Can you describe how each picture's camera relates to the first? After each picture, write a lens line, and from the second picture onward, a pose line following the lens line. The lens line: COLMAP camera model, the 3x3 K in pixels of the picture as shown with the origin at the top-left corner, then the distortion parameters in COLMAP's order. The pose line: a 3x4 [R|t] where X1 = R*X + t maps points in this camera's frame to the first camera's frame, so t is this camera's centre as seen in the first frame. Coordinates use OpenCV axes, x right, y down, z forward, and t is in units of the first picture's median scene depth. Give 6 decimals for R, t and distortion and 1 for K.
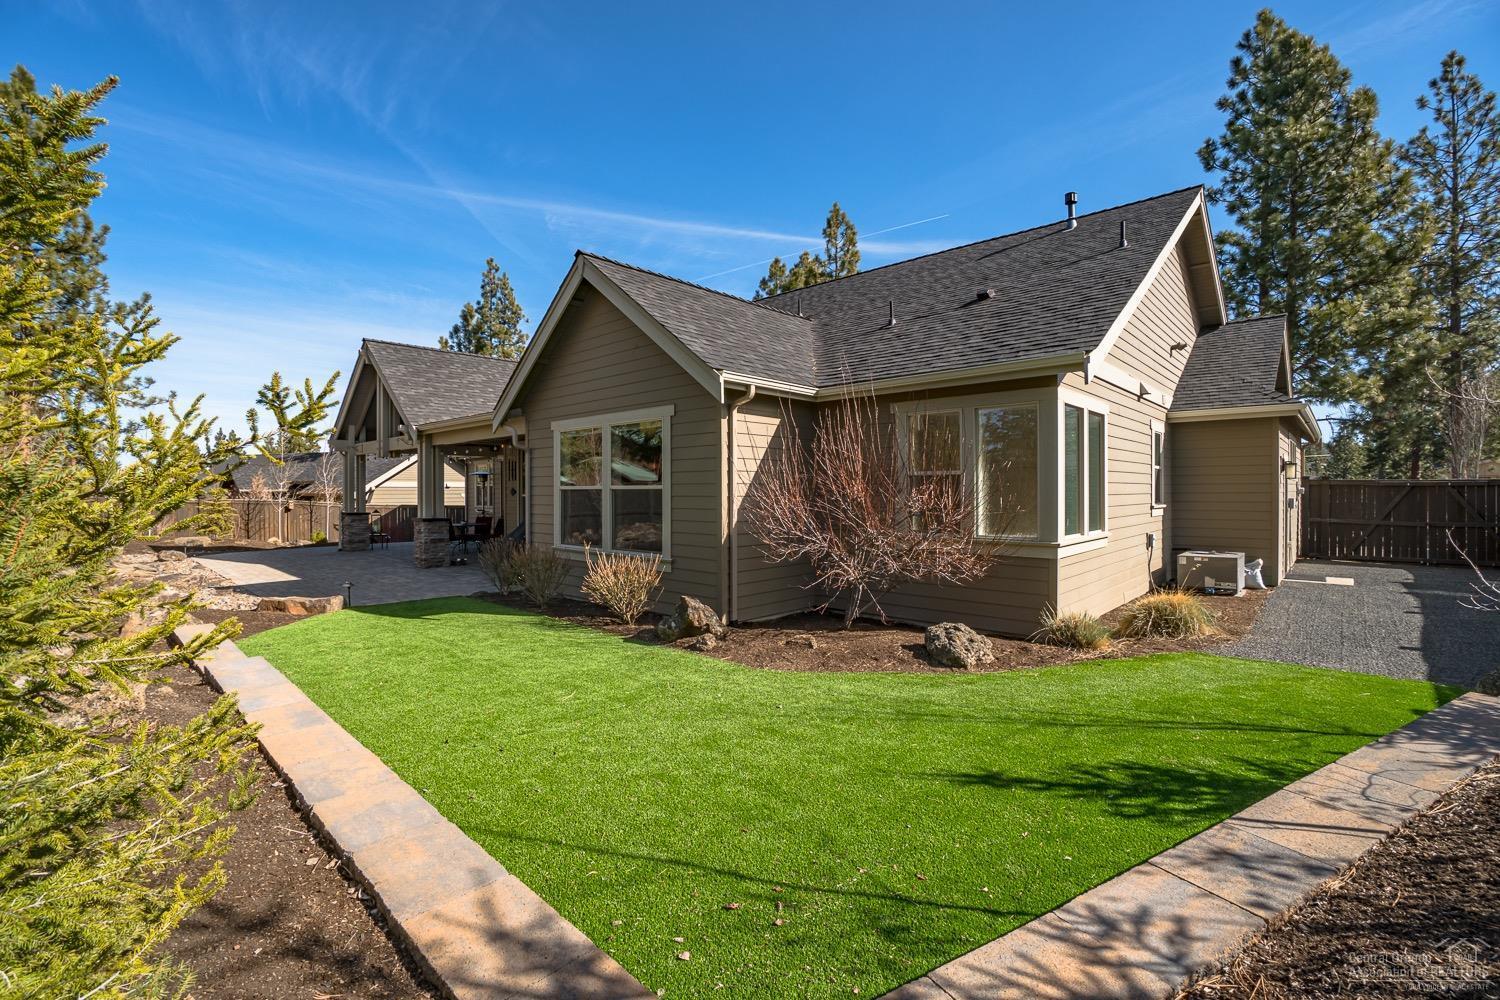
lens RADIAL K [[646.0, 0, 750.0], [0, 646.0, 500.0], [0, 0, 1]] dist [-0.057189, 0.020281]
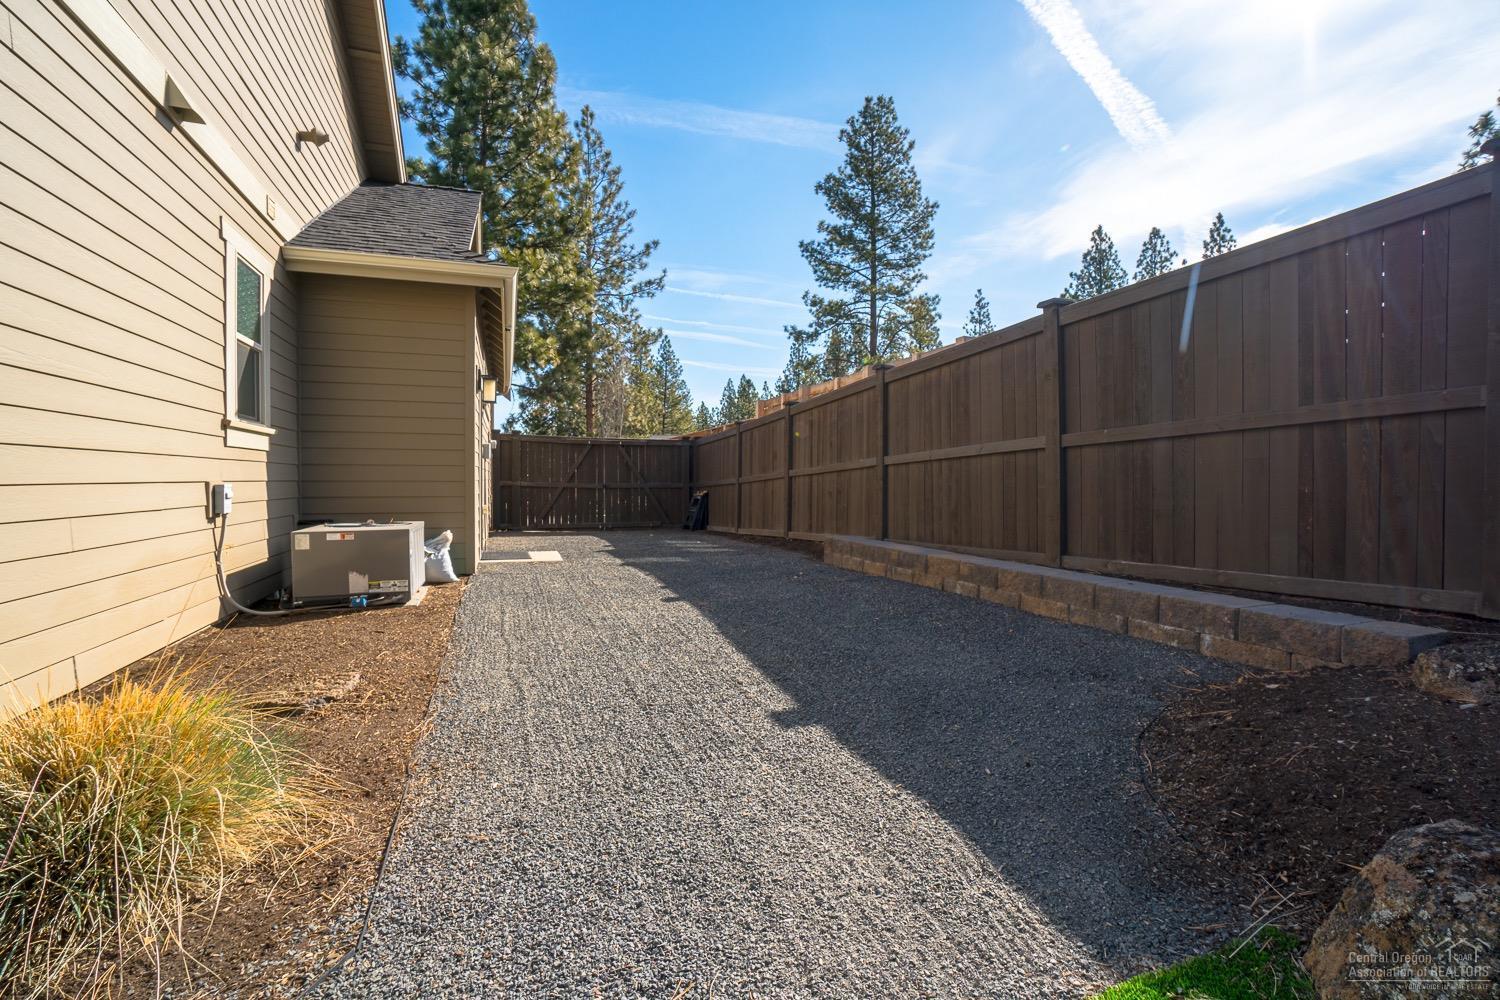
lens RADIAL K [[646.0, 0, 750.0], [0, 646.0, 500.0], [0, 0, 1]] dist [-0.057189, 0.020281]
pose [[0.429710, -0.014698, 0.902848, 0.319110], [-0.001271, 0.999857, 0.016882, 0.044088], [-0.902966, -0.008402, 0.429629, 0.393677]]
